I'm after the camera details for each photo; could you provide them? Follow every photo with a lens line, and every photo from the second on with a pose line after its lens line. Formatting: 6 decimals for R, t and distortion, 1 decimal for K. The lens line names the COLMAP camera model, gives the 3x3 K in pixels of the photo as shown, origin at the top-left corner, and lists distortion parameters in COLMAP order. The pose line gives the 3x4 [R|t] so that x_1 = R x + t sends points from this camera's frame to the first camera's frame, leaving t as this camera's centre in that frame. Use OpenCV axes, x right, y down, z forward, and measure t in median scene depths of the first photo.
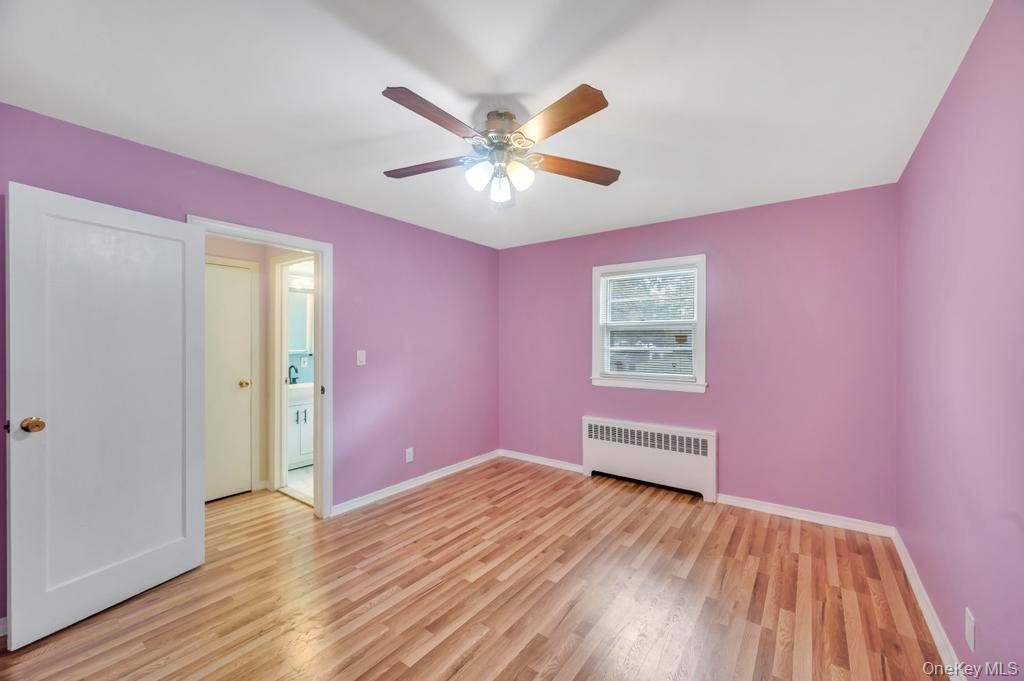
lens RADIAL K [[404.5, 0, 512.6], [0, 404.5, 344.1], [0, 0, 1]] dist [-0.000127, -0.000217]
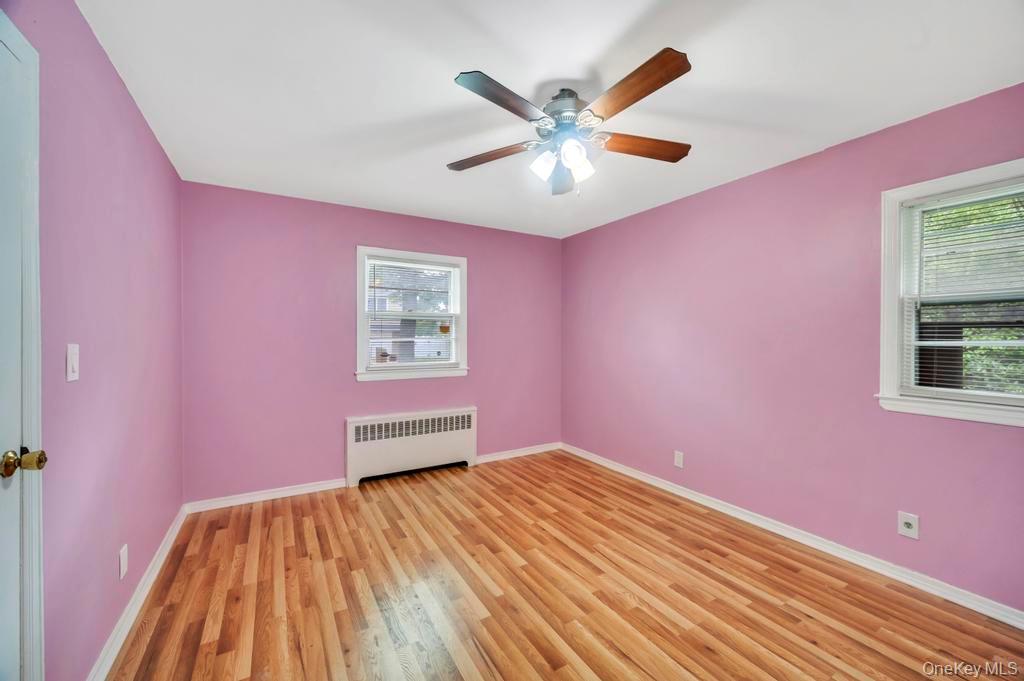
lens RADIAL K [[404.5, 0, 510.2], [0, 404.5, 340.0], [0, 0, 1]] dist [-0.000127, -0.000217]
pose [[0.396671, -0.006968, 0.917935, -0.564808], [0.006362, 0.999968, 0.004841, 0.012509], [-0.917939, 0.003920, 0.396702, 0.421950]]
